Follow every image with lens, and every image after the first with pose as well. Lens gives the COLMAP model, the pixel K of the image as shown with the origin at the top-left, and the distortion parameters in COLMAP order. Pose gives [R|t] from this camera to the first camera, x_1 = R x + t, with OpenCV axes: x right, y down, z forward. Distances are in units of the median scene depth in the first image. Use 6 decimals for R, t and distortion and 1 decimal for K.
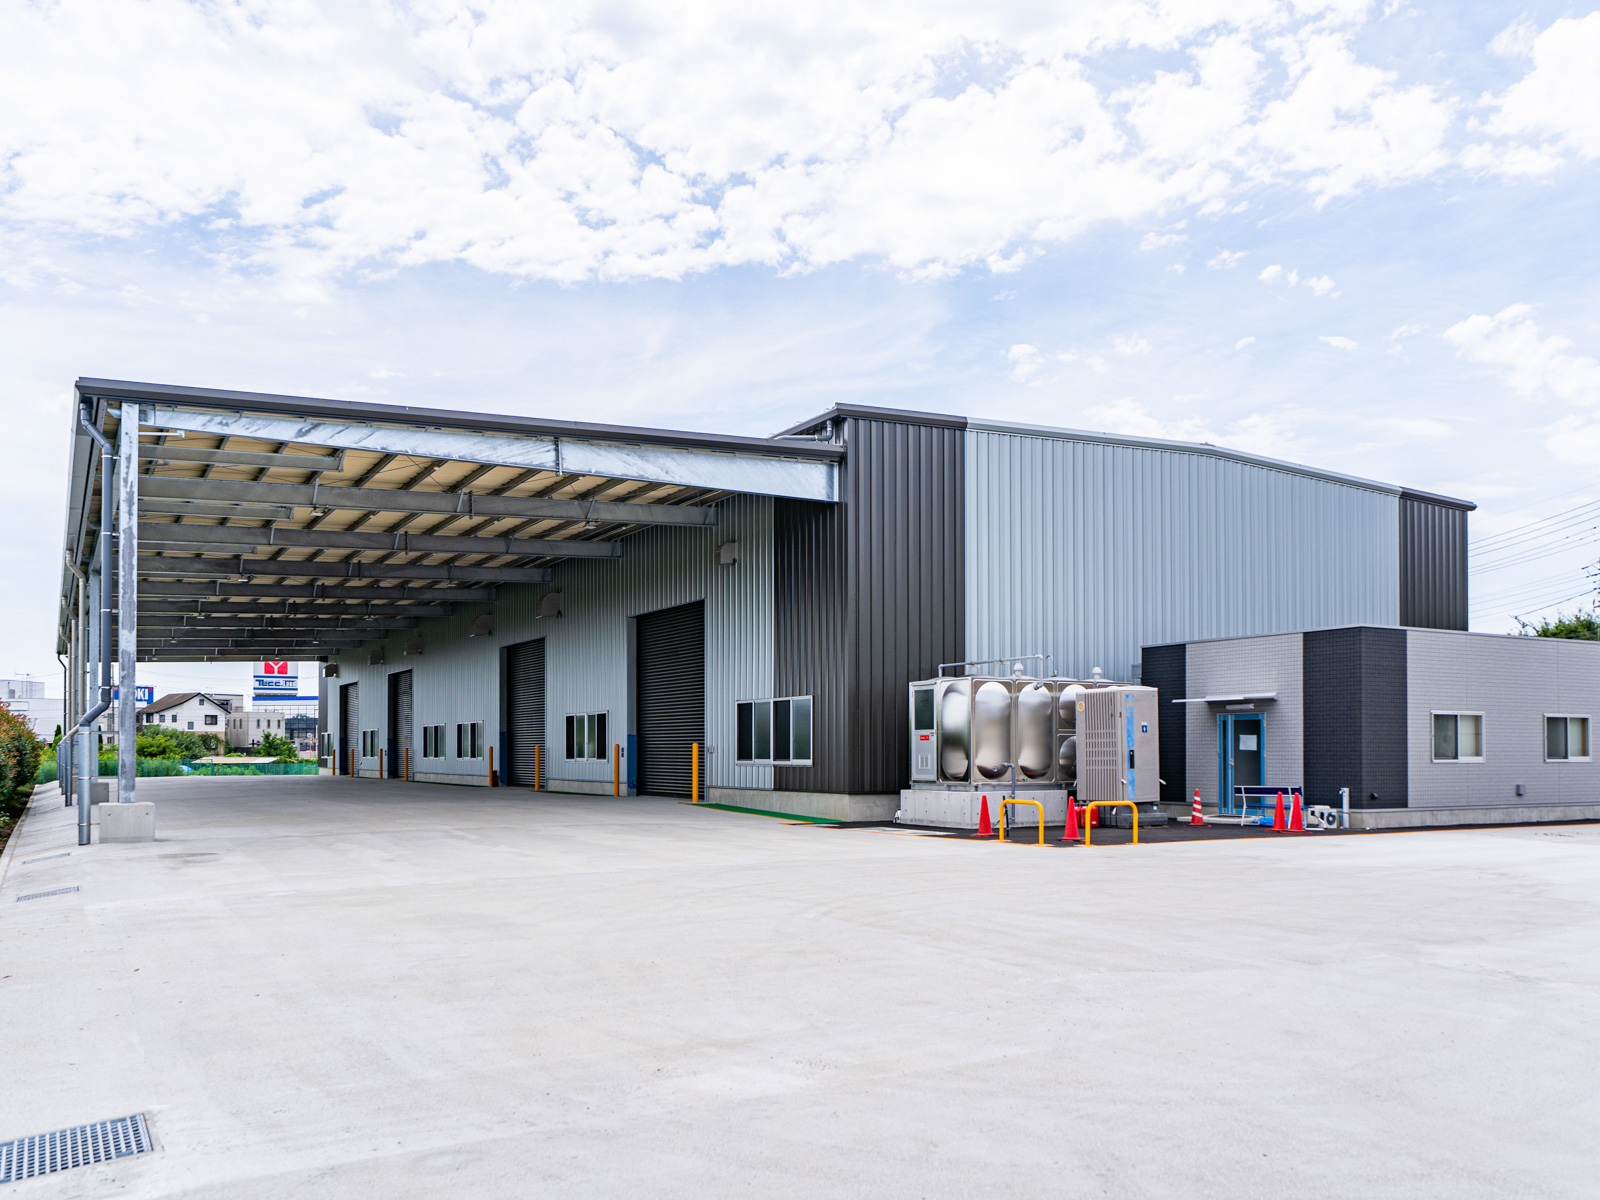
lens RADIAL K [[1092.6, 0, 800.0], [0, 1092.6, 600.0], [0, 0, 1]] dist [0.002041, 0.001800]
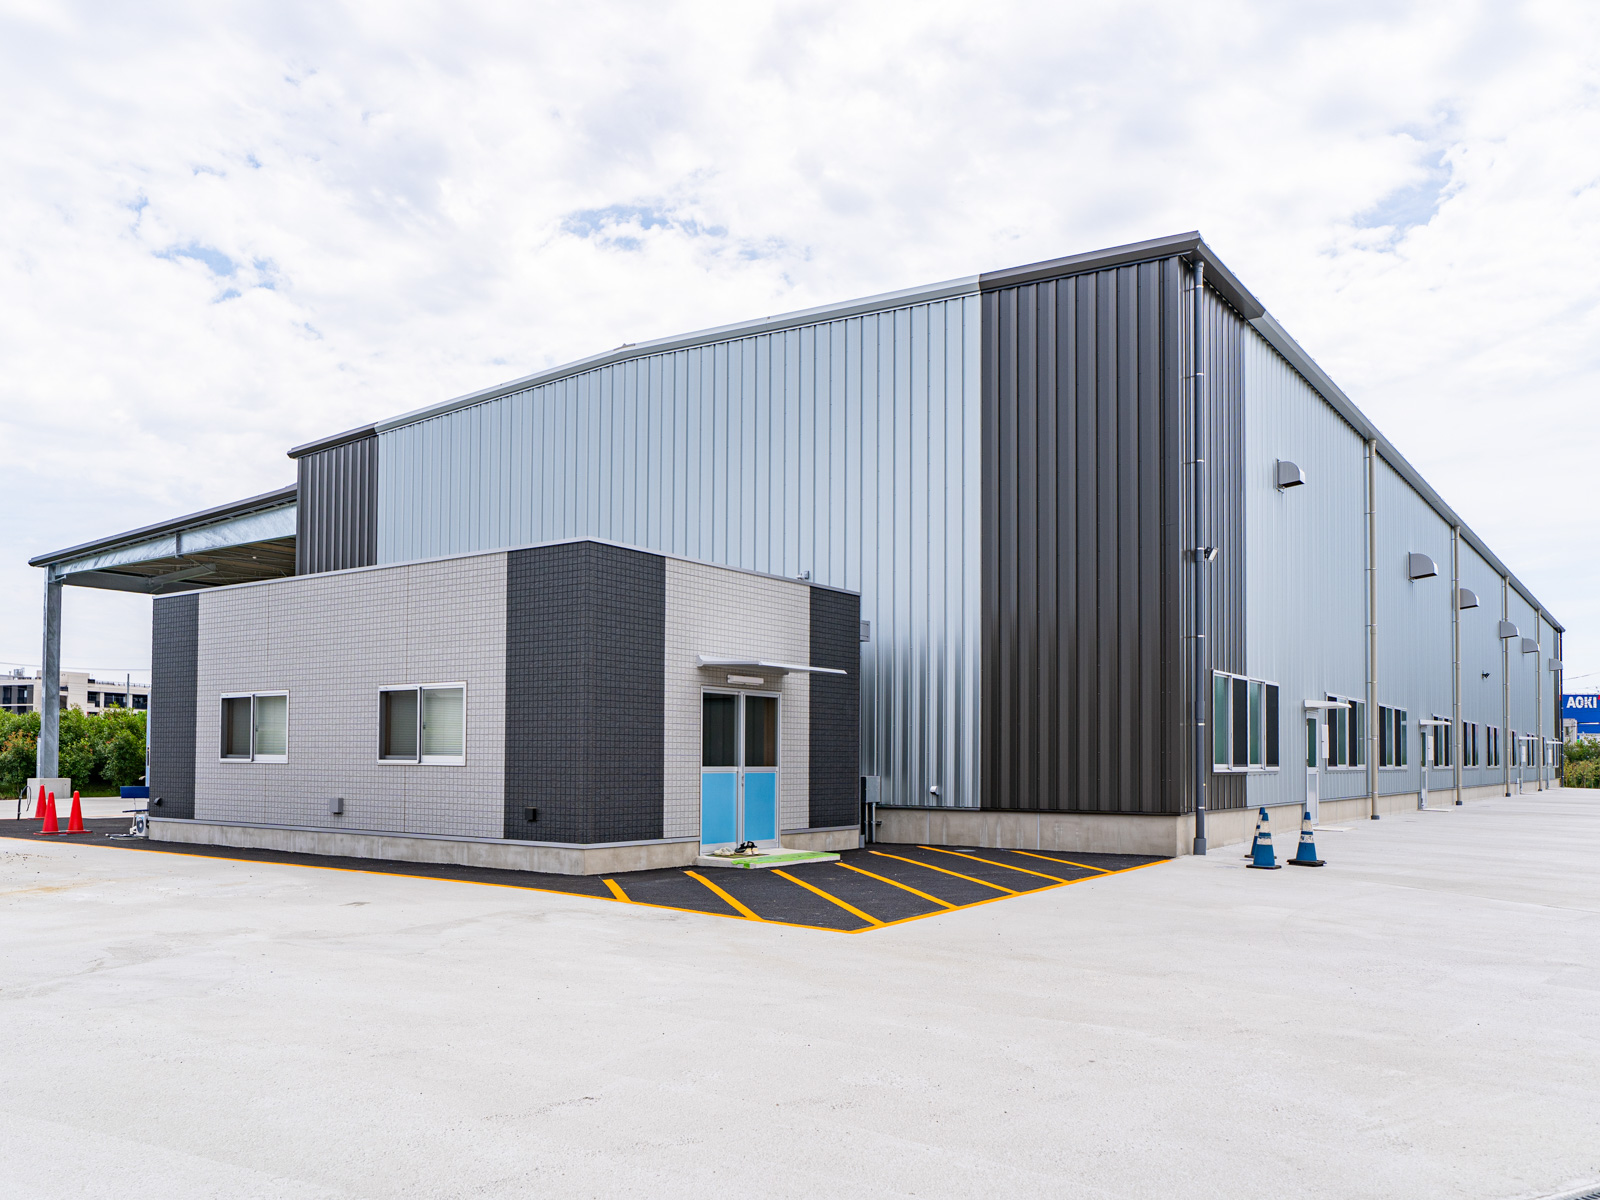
lens RADIAL K [[1074.6, 0, 800.0], [0, 1074.6, 600.0], [0, 0, 1]] dist [0.021555, 0.000401]
pose [[0.525410, -0.118007, -0.842626, 1.332840], [0.110850, 0.991389, -0.069721, 0.124757], [0.843597, -0.056773, 0.533967, 0.879066]]
